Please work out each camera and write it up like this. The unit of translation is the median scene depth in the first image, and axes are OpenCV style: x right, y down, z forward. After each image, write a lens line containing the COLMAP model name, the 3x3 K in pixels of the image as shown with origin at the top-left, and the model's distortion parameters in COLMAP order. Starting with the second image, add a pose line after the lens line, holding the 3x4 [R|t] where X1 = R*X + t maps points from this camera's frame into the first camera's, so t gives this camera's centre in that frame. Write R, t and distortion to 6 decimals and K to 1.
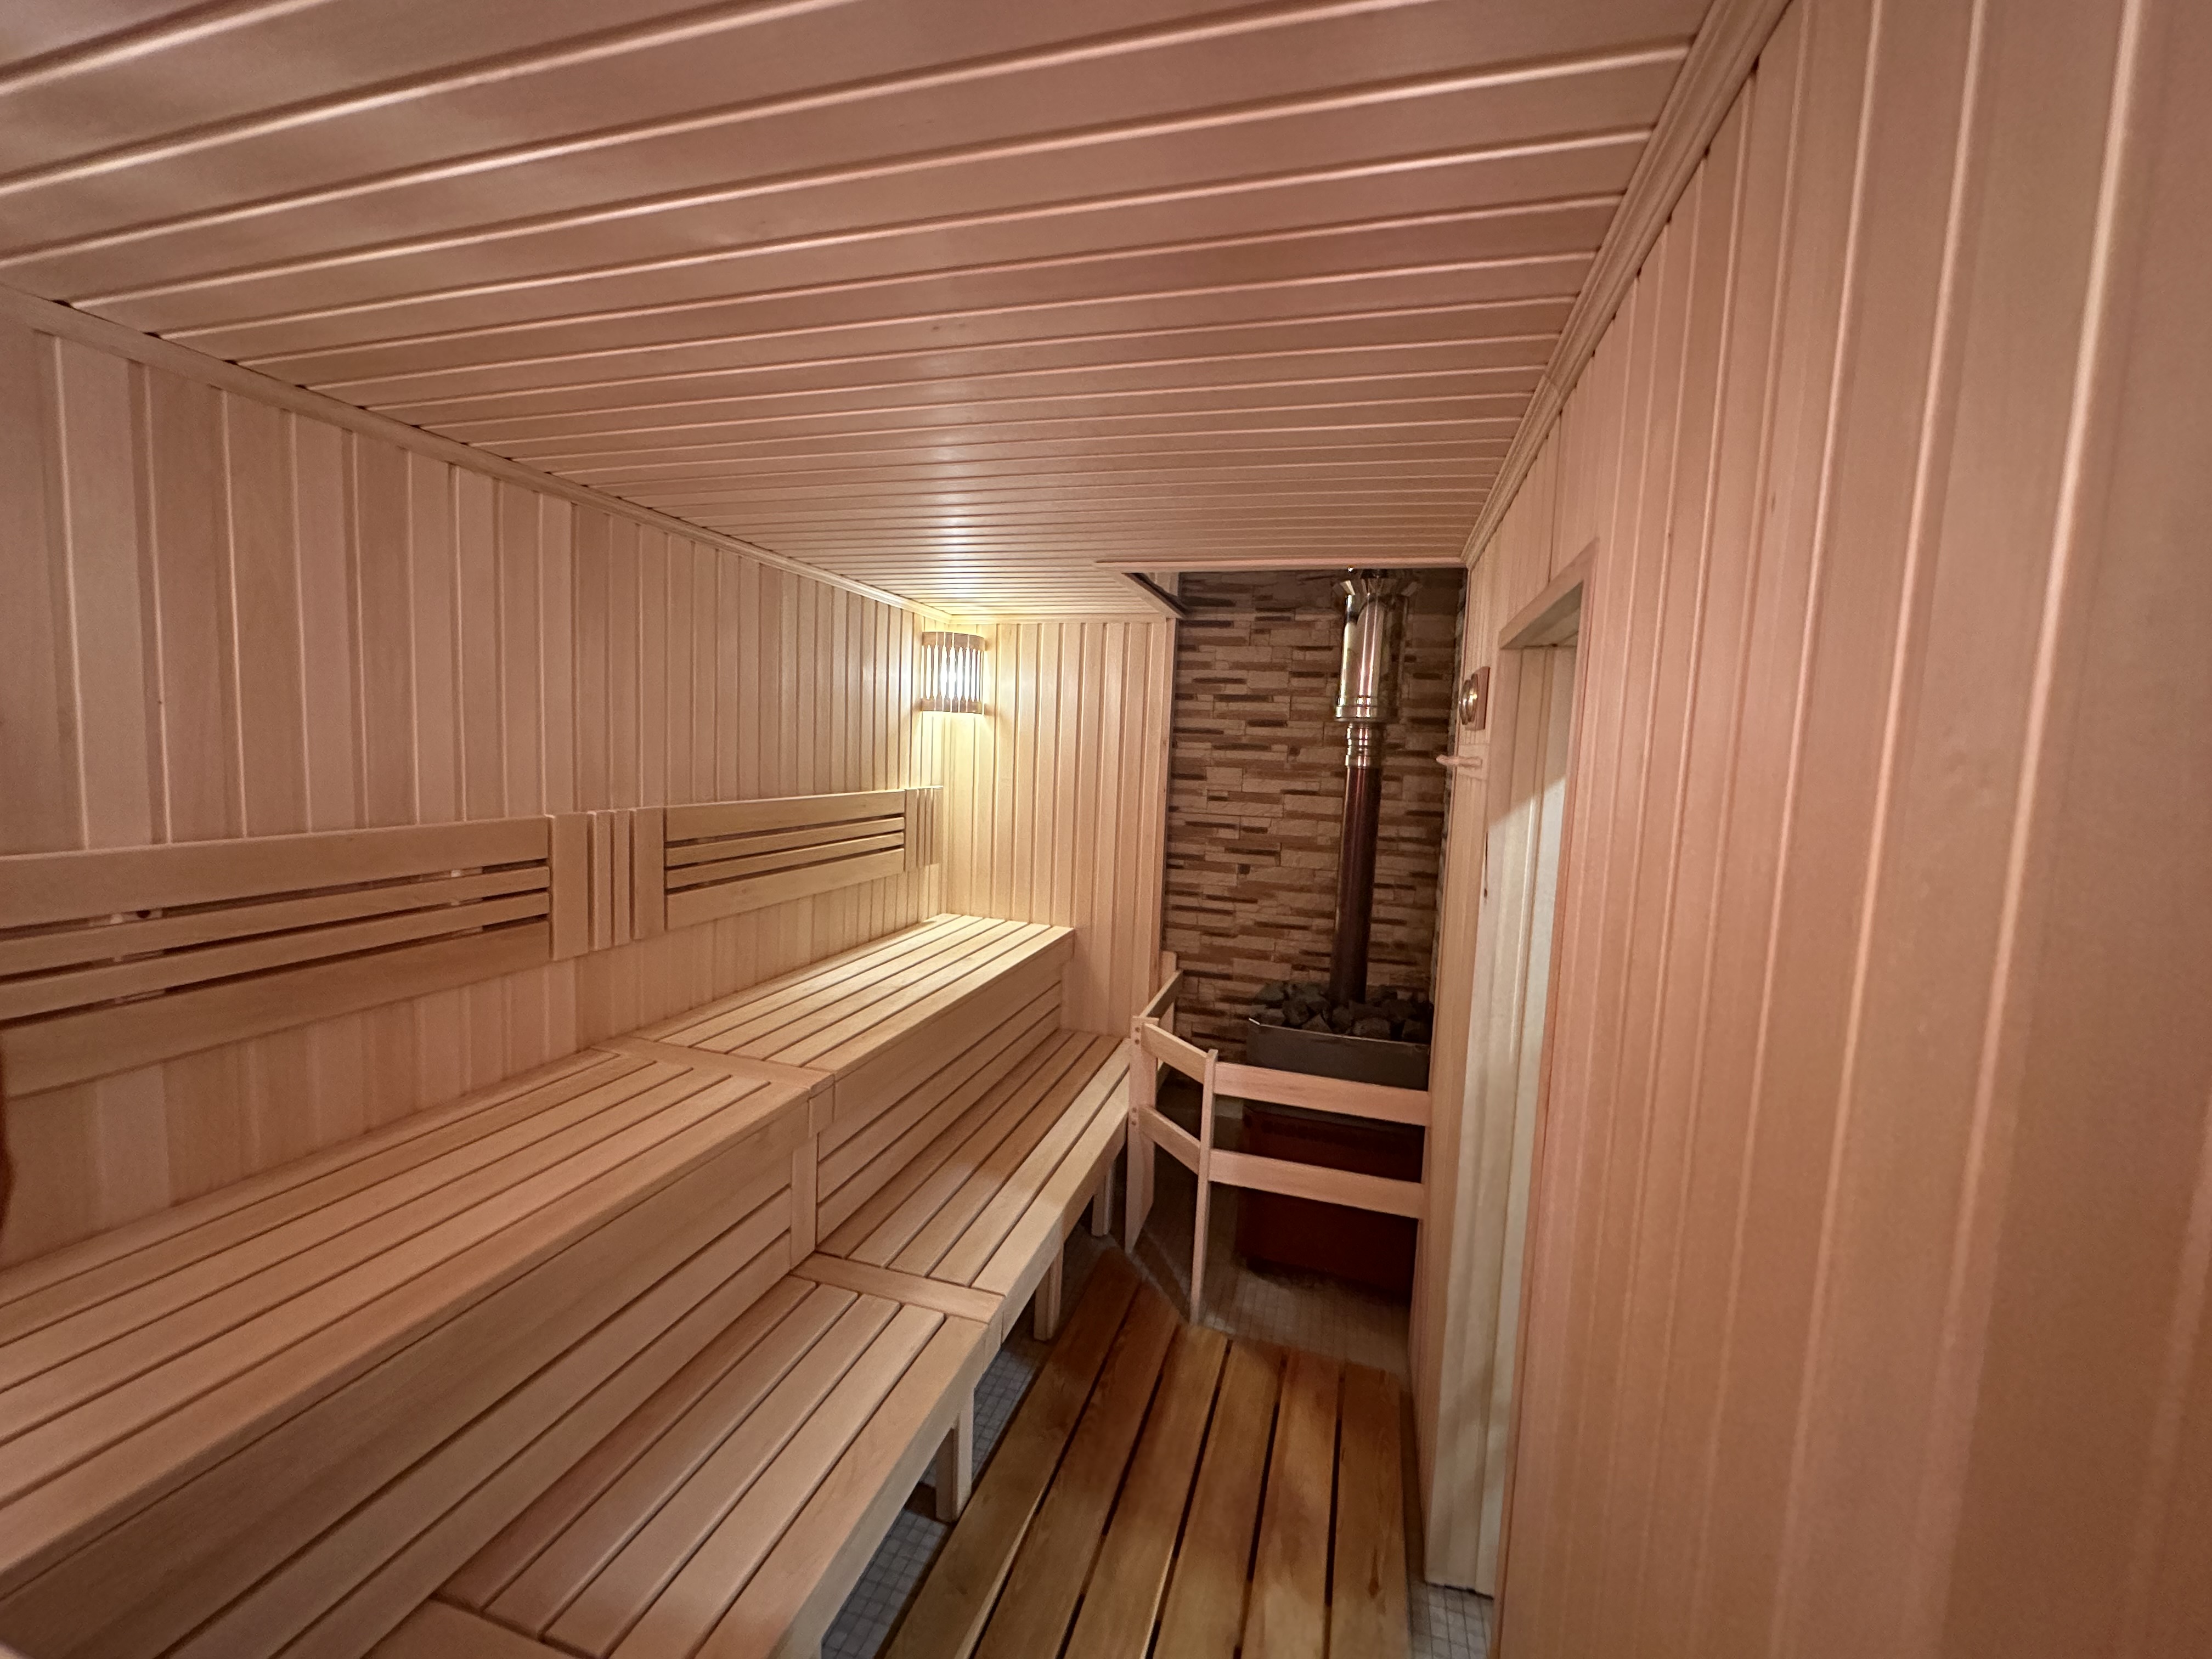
lens RADIAL K [[873.0, 0, 1107.2], [0, 873.0, 829.2], [0, 0, 1]] dist [-0.004622, 0.000160]
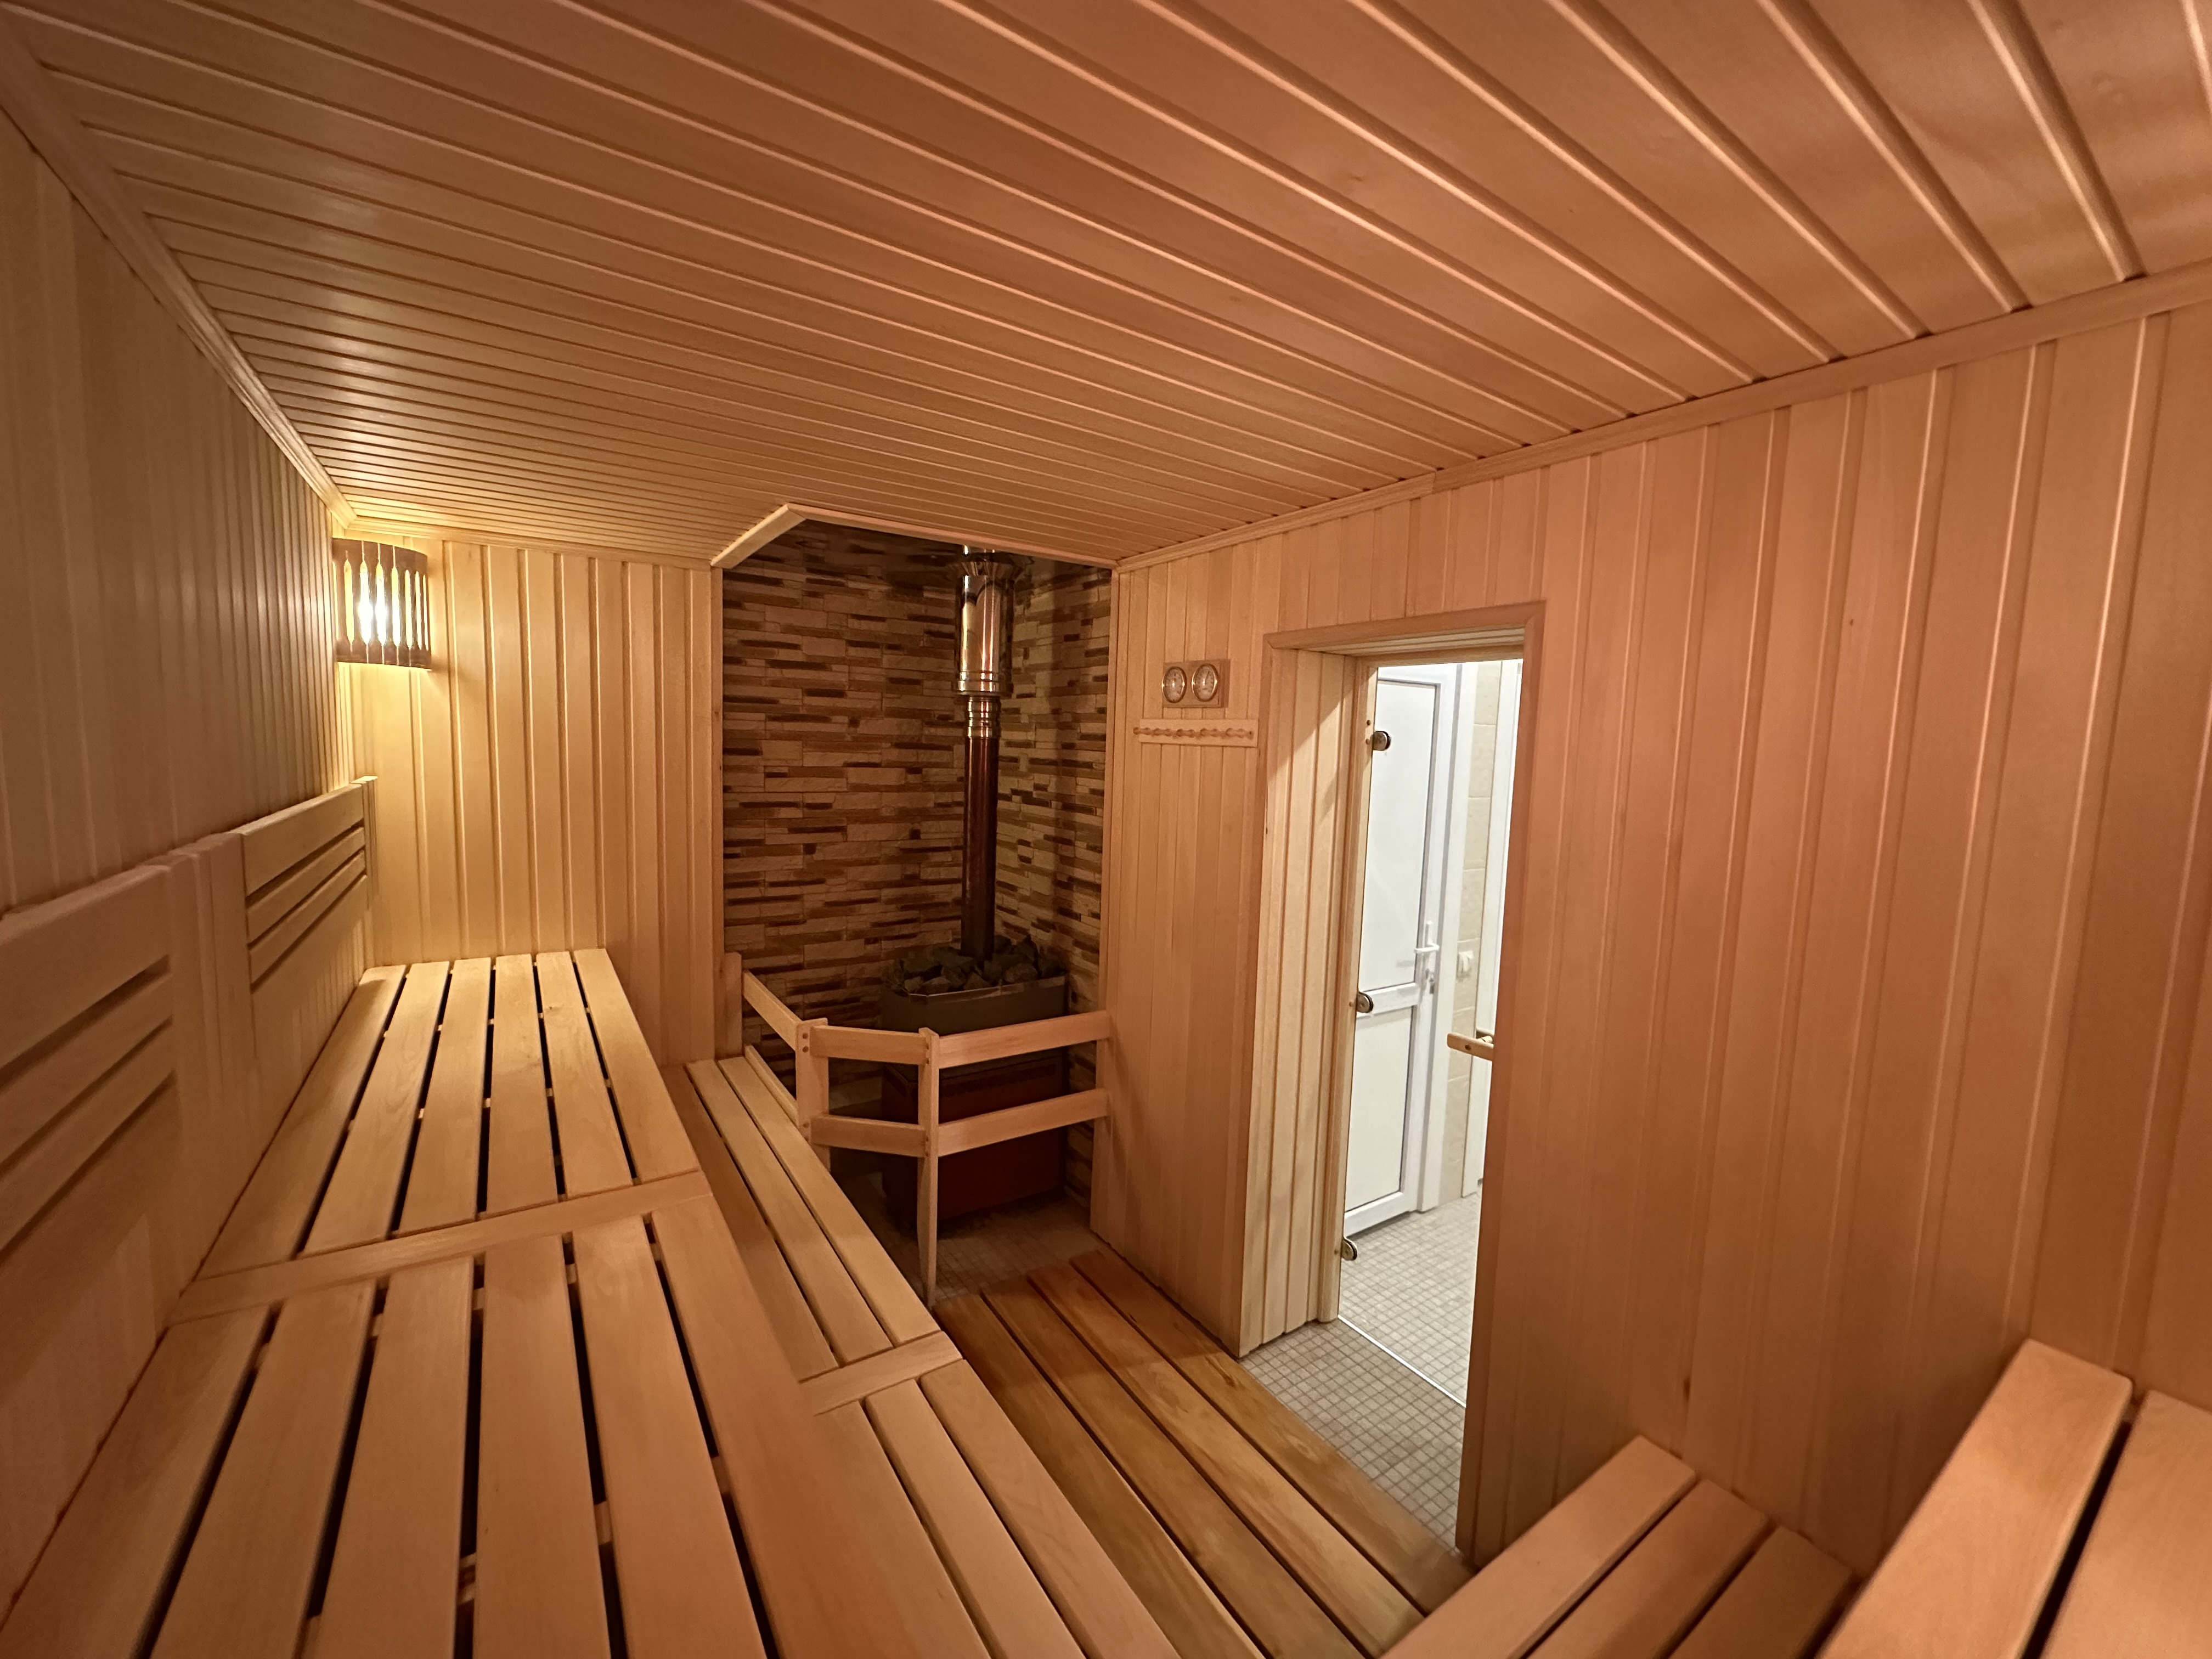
lens RADIAL K [[873.0, 0, 1100.7], [0, 873.0, 830.0], [0, 0, 1]] dist [-0.004622, 0.000160]
pose [[0.637448, -0.095330, 0.764573, -0.369670], [0.066833, 0.995417, 0.068391, -0.018268], [-0.767589, 0.007503, 0.640898, 0.164577]]
